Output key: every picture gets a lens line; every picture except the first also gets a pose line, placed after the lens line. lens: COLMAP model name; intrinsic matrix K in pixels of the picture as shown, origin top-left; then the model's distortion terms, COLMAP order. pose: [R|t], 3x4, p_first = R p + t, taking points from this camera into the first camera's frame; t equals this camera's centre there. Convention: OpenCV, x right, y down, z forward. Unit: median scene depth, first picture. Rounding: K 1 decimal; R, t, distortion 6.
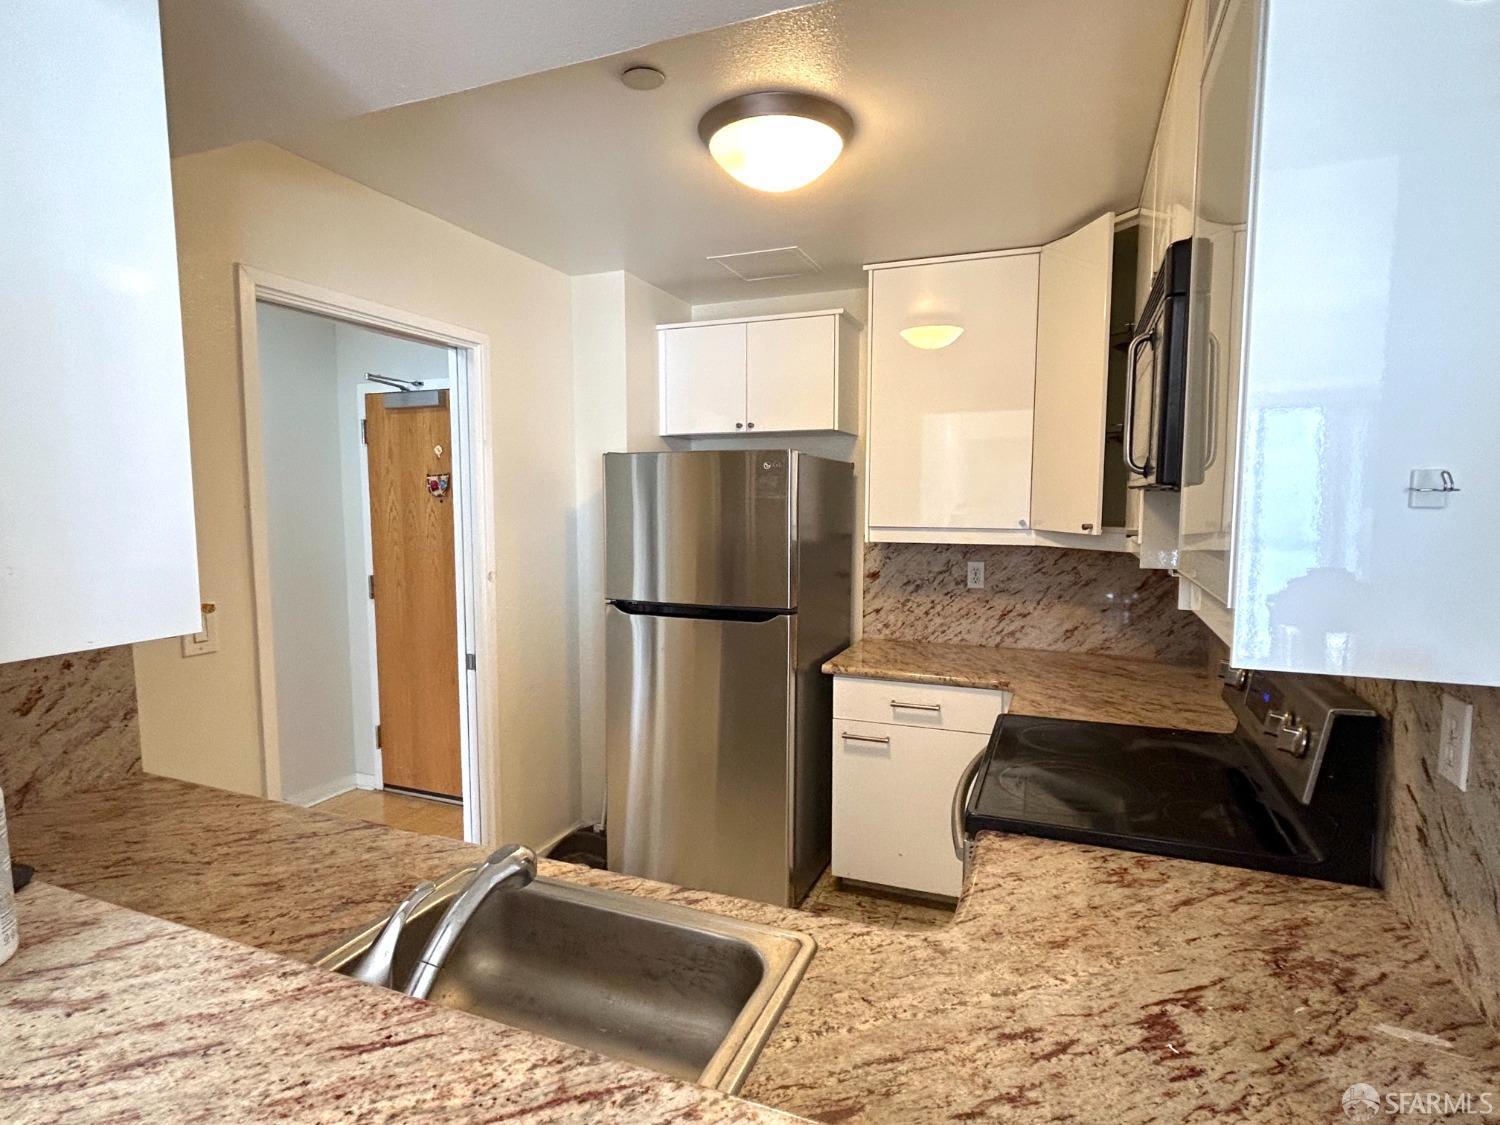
lens RADIAL K [[791.4, 0, 752.9], [0, 791.4, 559.5], [0, 0, 1]] dist [-0.003668, -0.000321]
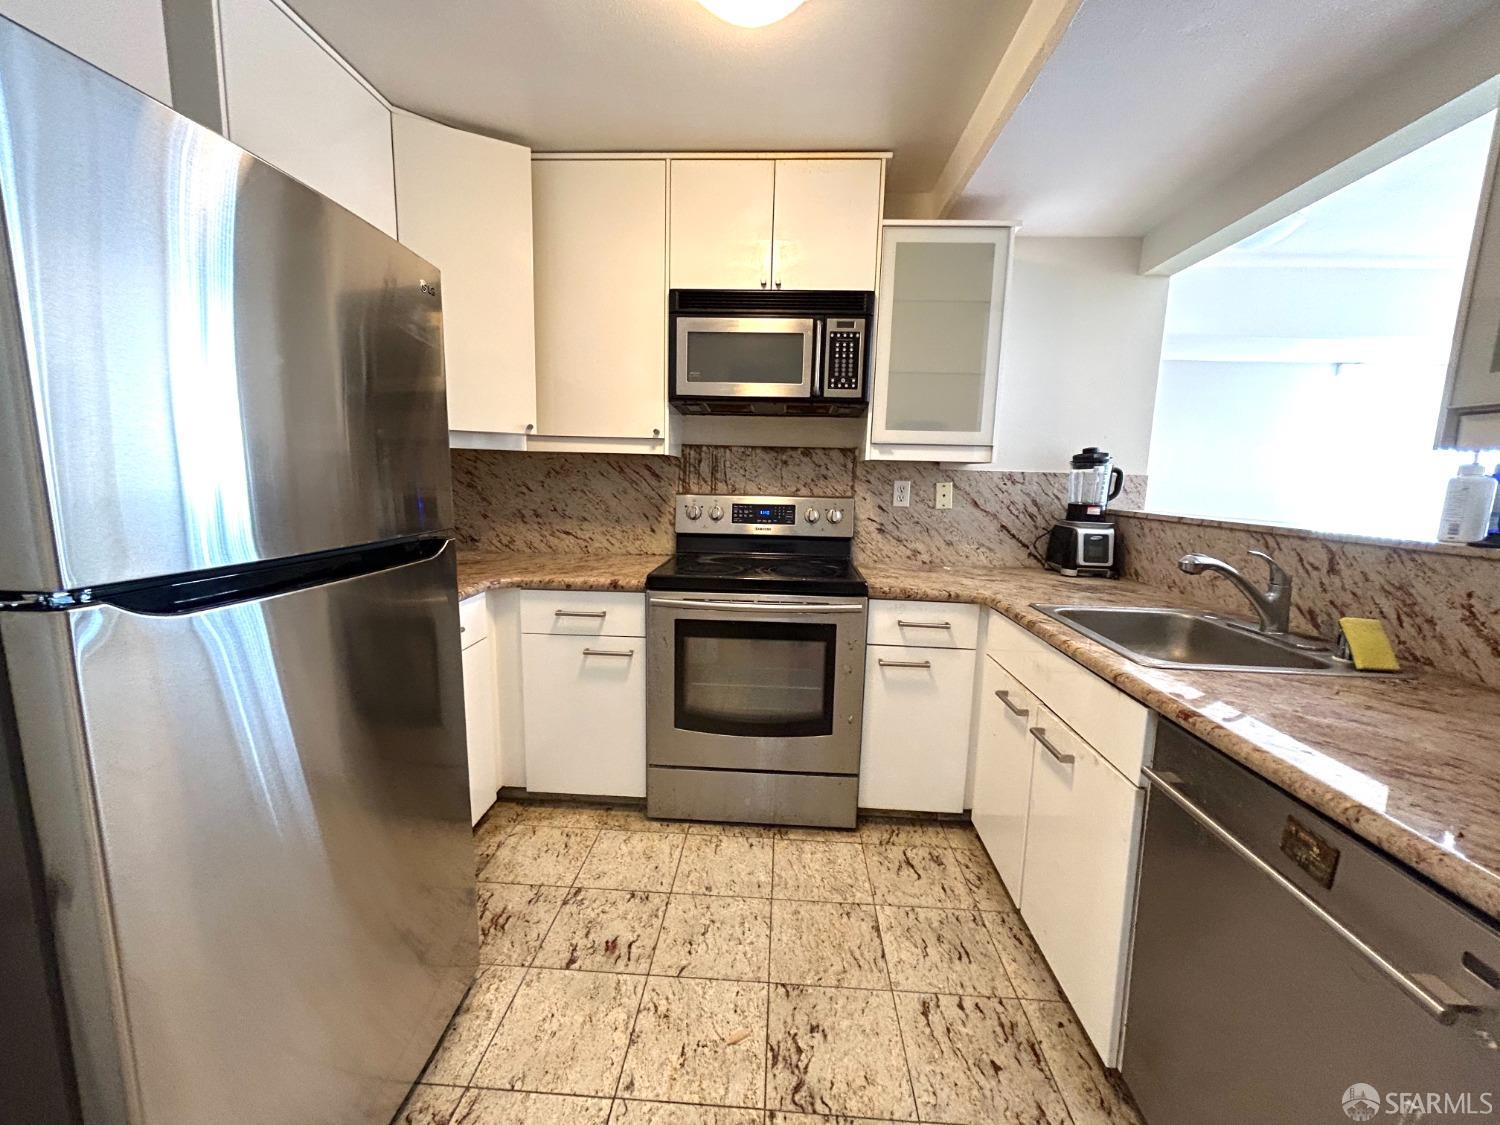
lens RADIAL K [[613.0, 0, 750.5], [0, 613.0, 563.8], [0, 0, 1]] dist [-0.002484, 0.000151]
pose [[-0.322424, -0.142057, 0.935875, -0.945283], [0.060154, 0.983602, 0.170025, 0.038096], [-0.944682, 0.111117, -0.308592, 1.715542]]
